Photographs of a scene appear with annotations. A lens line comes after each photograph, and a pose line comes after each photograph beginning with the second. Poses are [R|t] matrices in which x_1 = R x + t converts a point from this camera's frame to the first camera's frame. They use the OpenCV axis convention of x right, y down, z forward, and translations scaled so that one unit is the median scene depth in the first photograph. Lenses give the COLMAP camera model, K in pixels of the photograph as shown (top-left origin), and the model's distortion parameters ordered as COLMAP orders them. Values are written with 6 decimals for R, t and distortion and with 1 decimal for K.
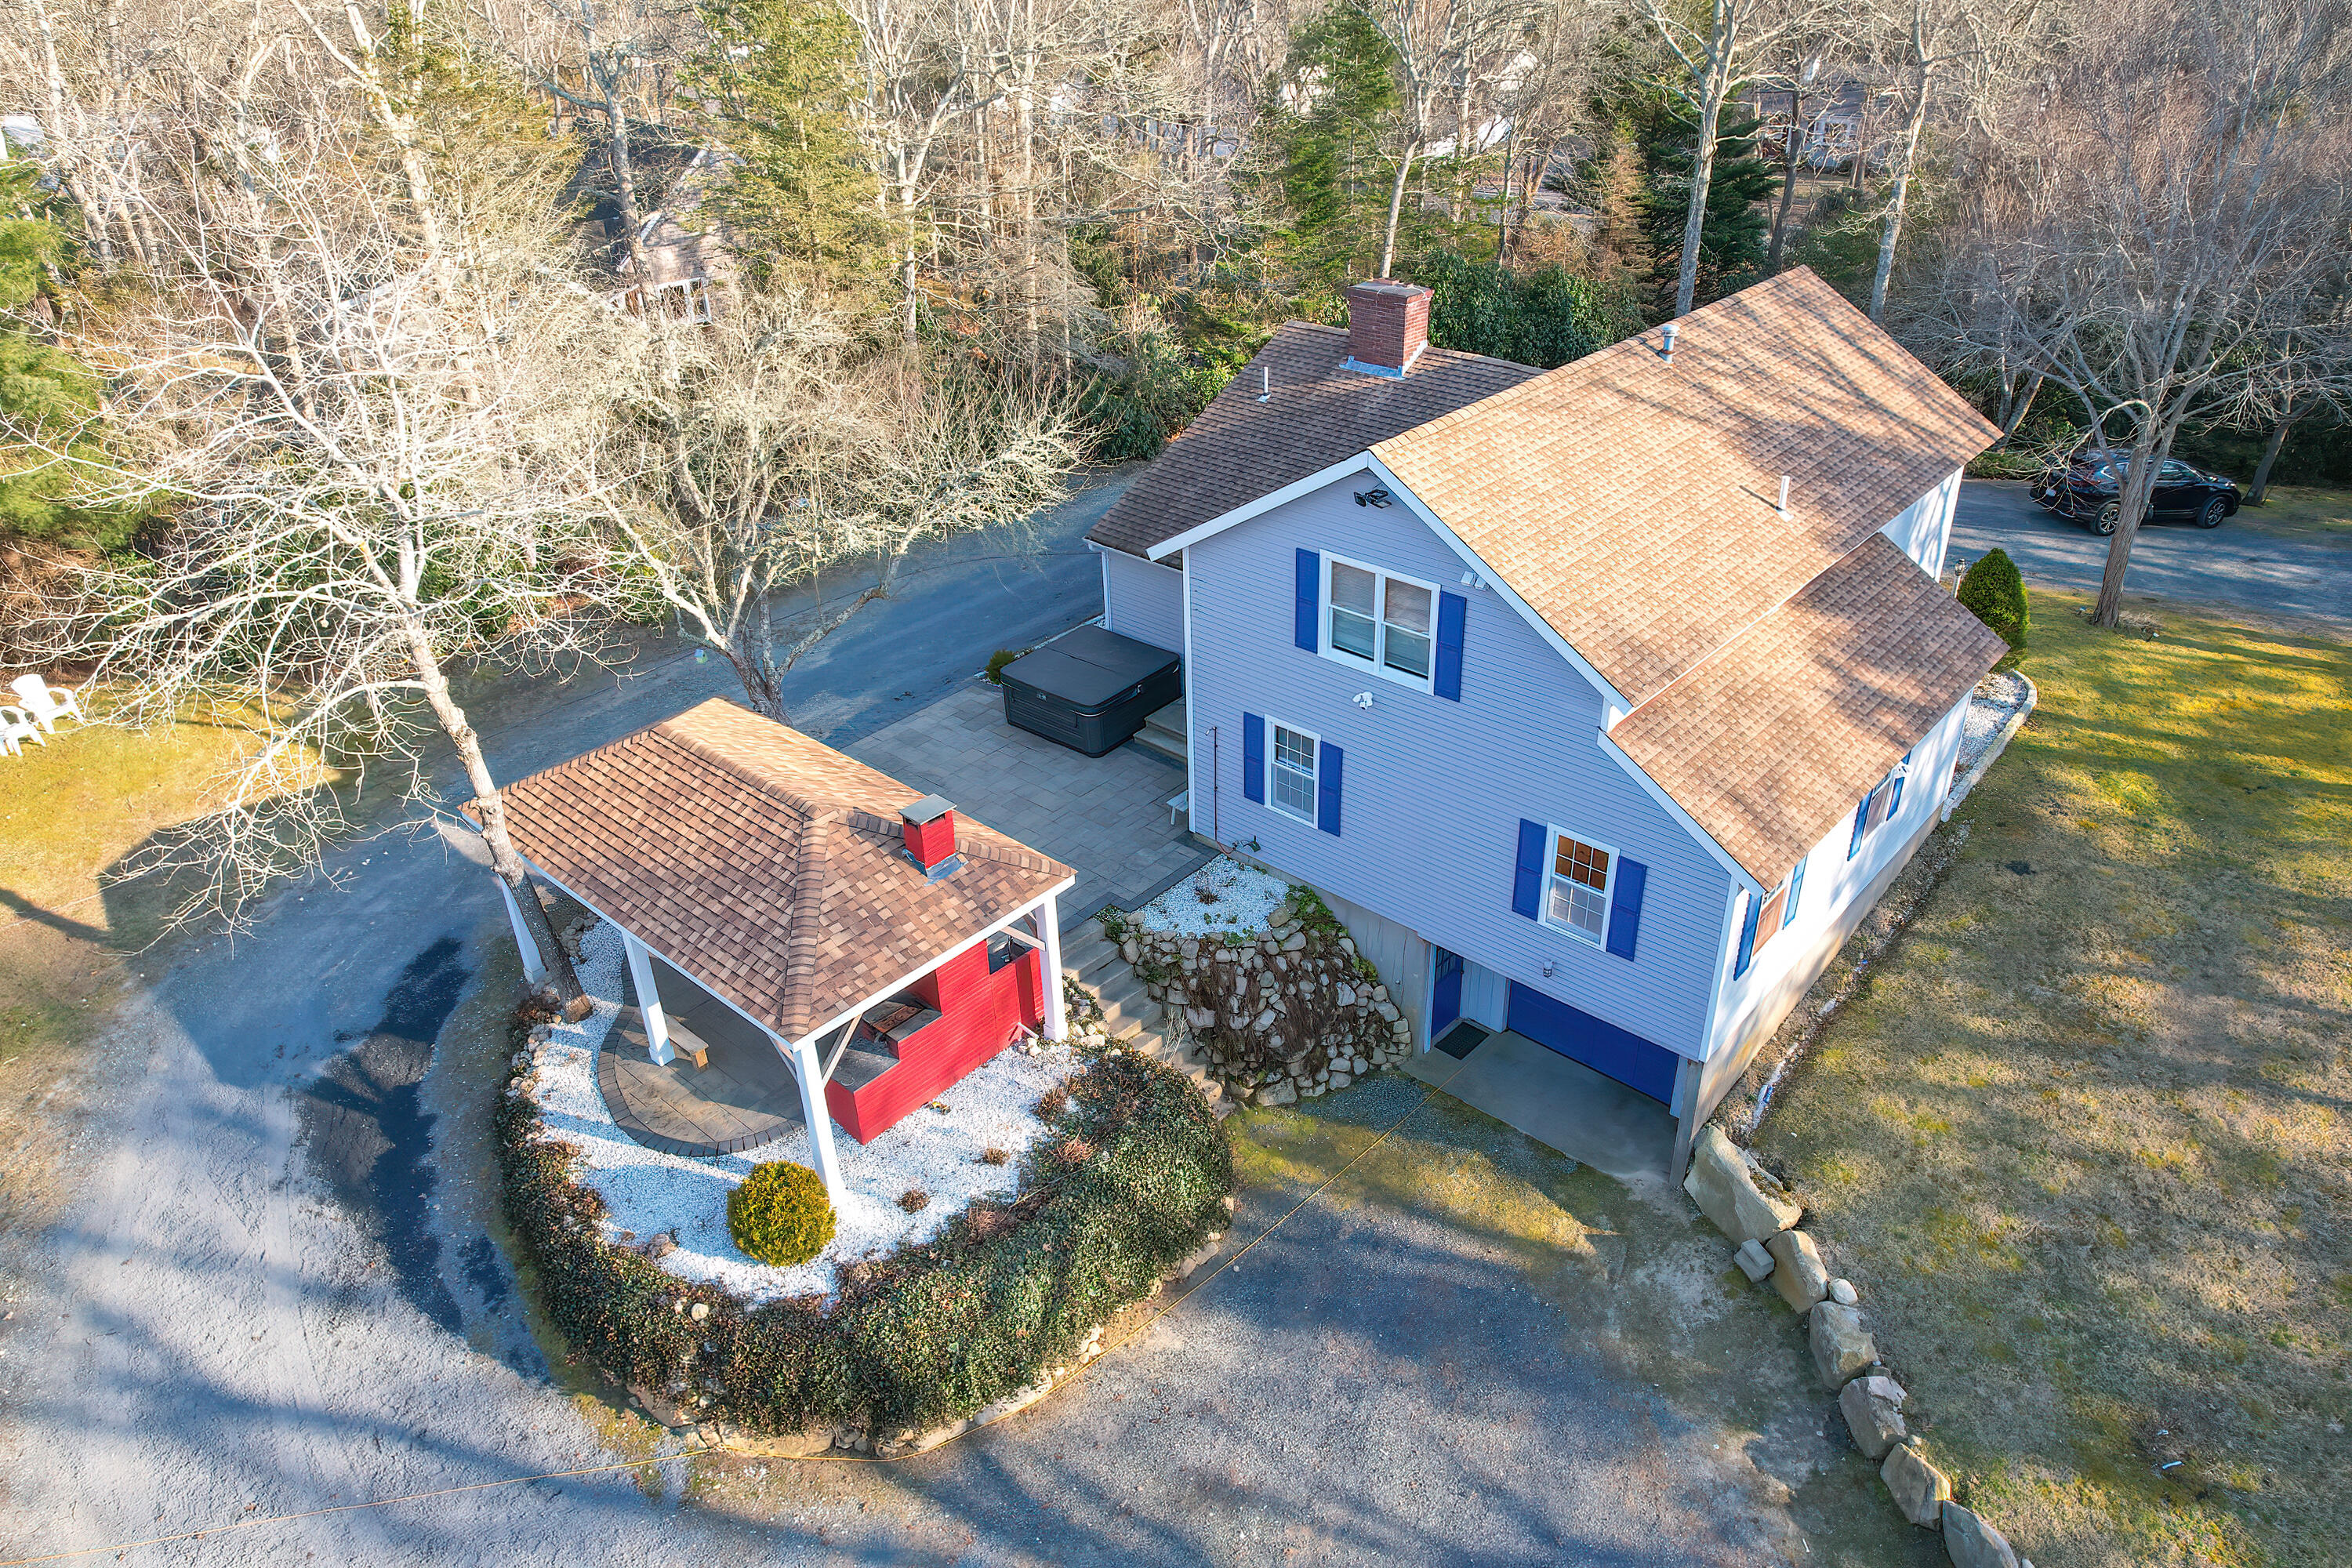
lens RADIAL K [[1596.1, 0, 1187.0], [0, 1596.1, 832.0], [0, 0, 1]] dist [-0.004844, -0.002311]
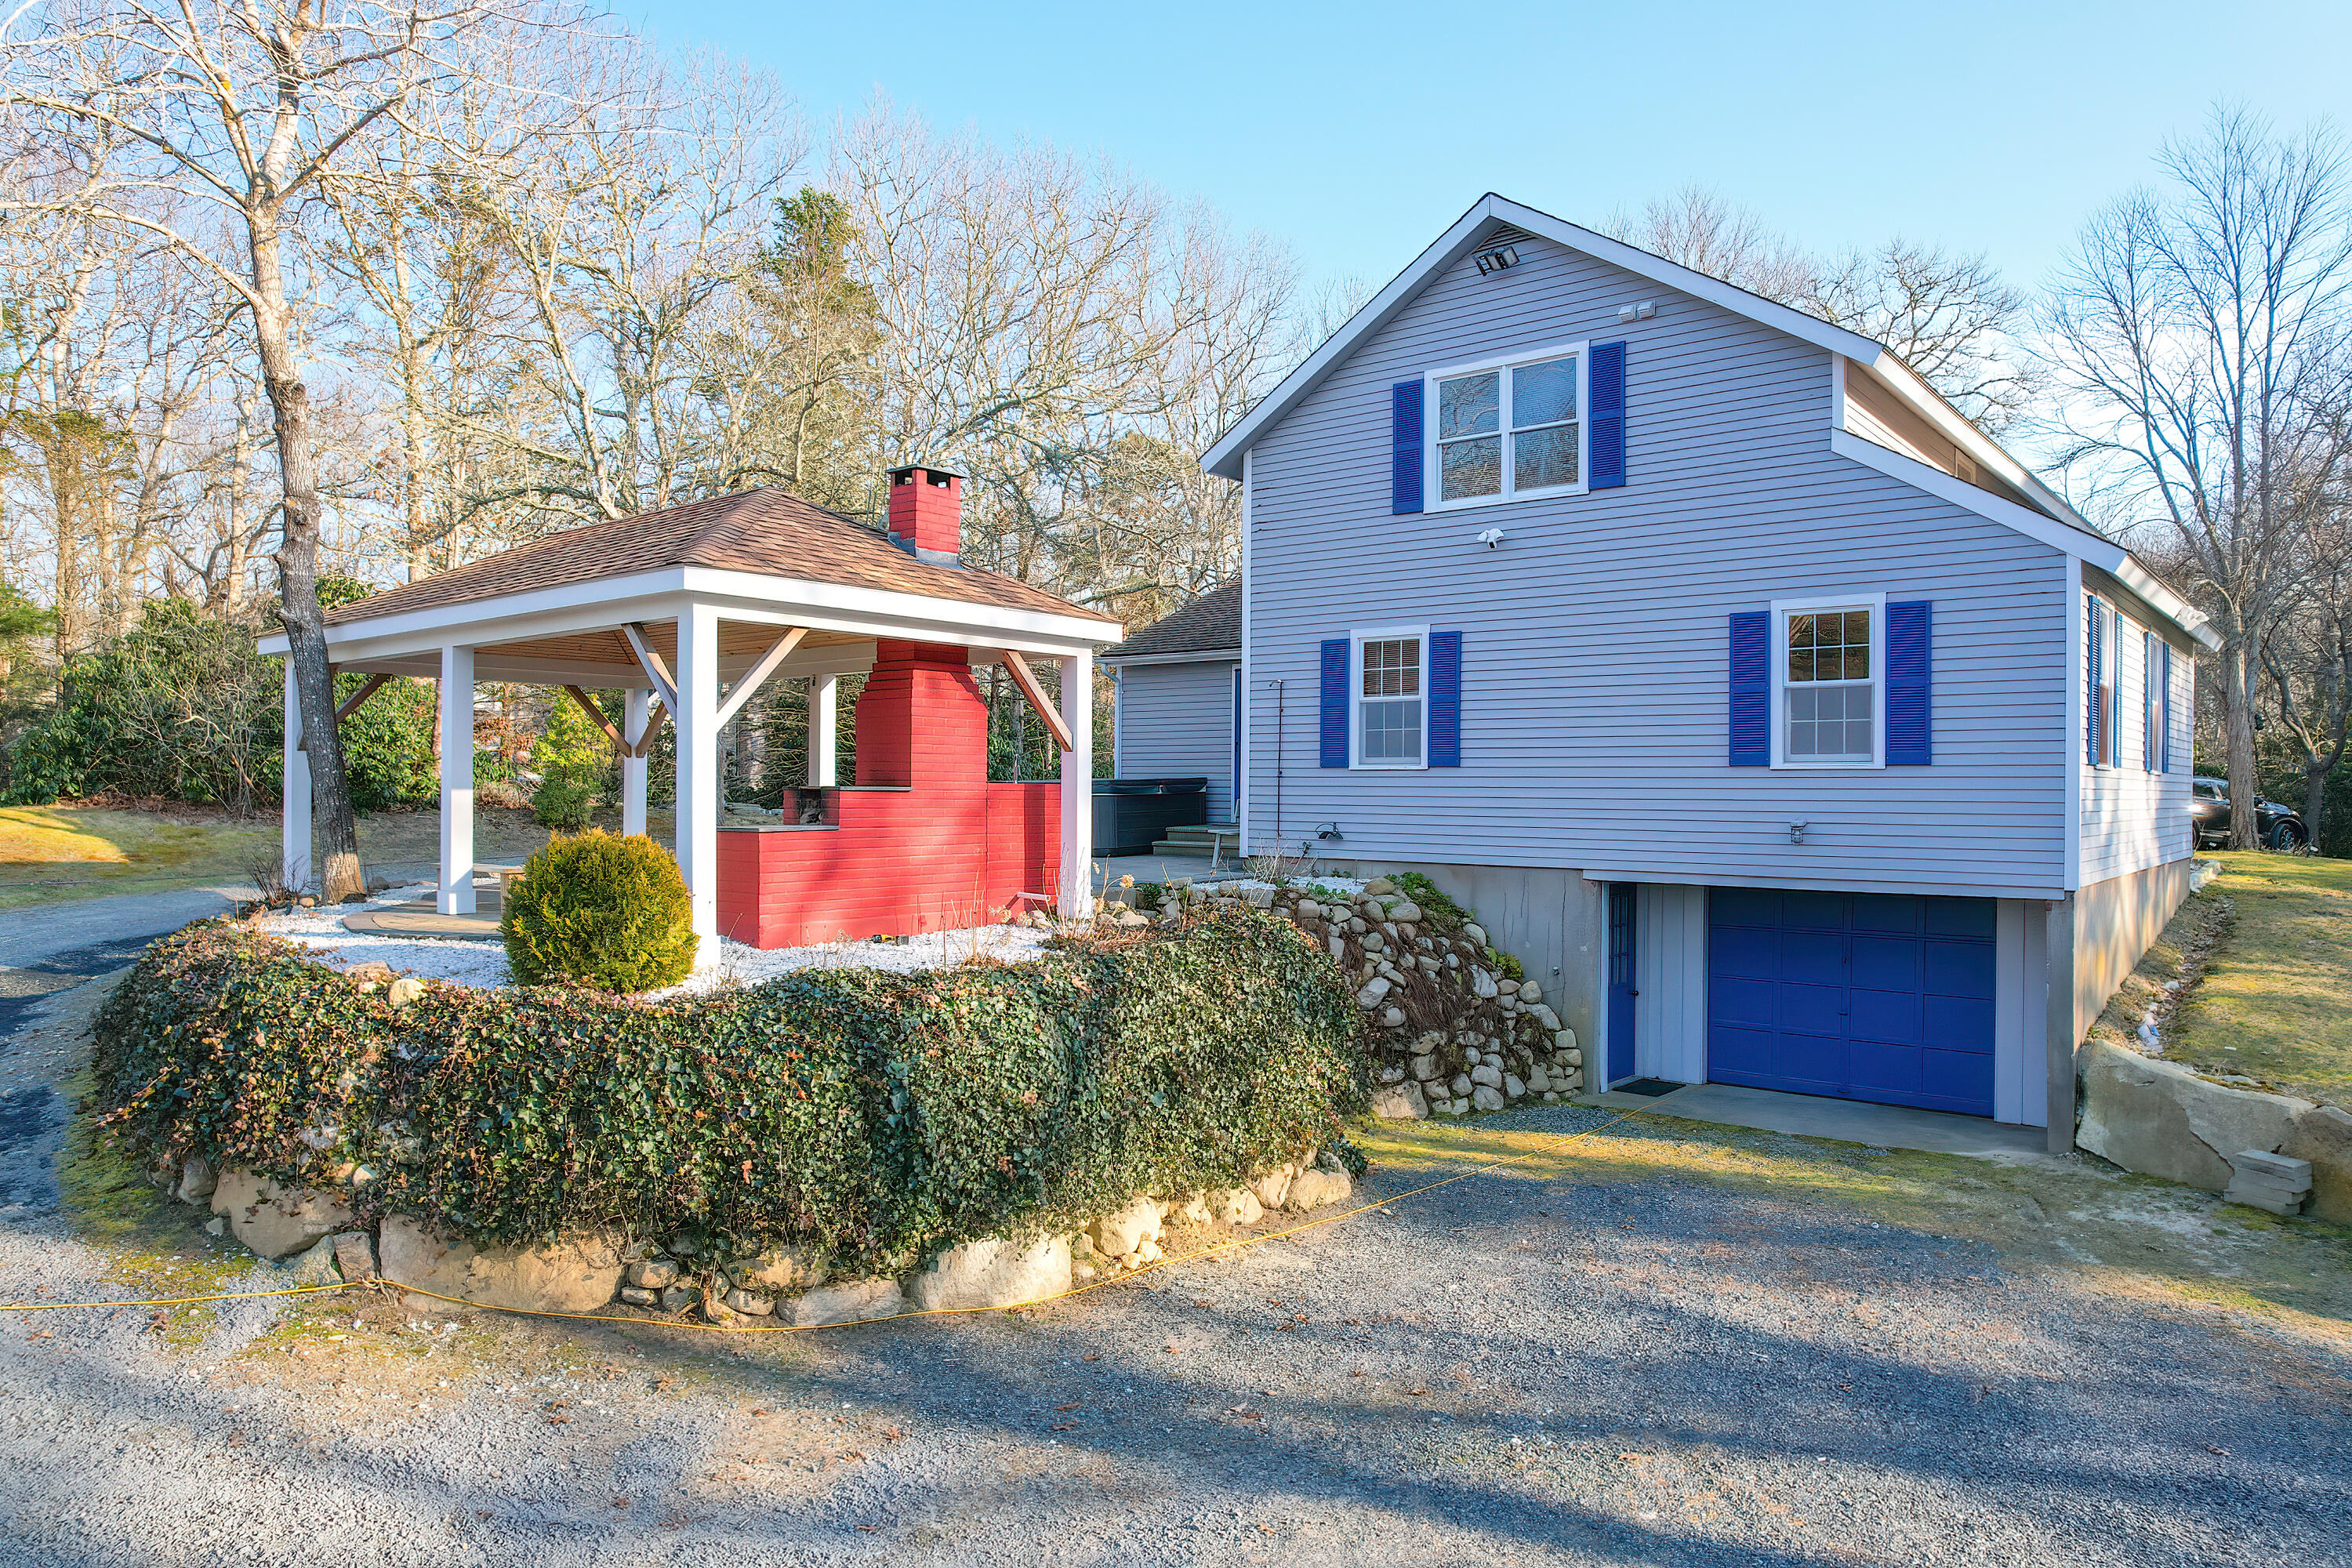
lens RADIAL K [[1518.8, 0, 1193.4], [0, 1518.8, 783.2], [0, 0, 1]] dist [-0.028232, 0.001610]
pose [[0.998608, 0.030084, 0.043327, -0.057643], [-0.003263, 0.855068, -0.518506, 0.373330], [-0.052646, 0.517643, 0.853975, 0.408272]]
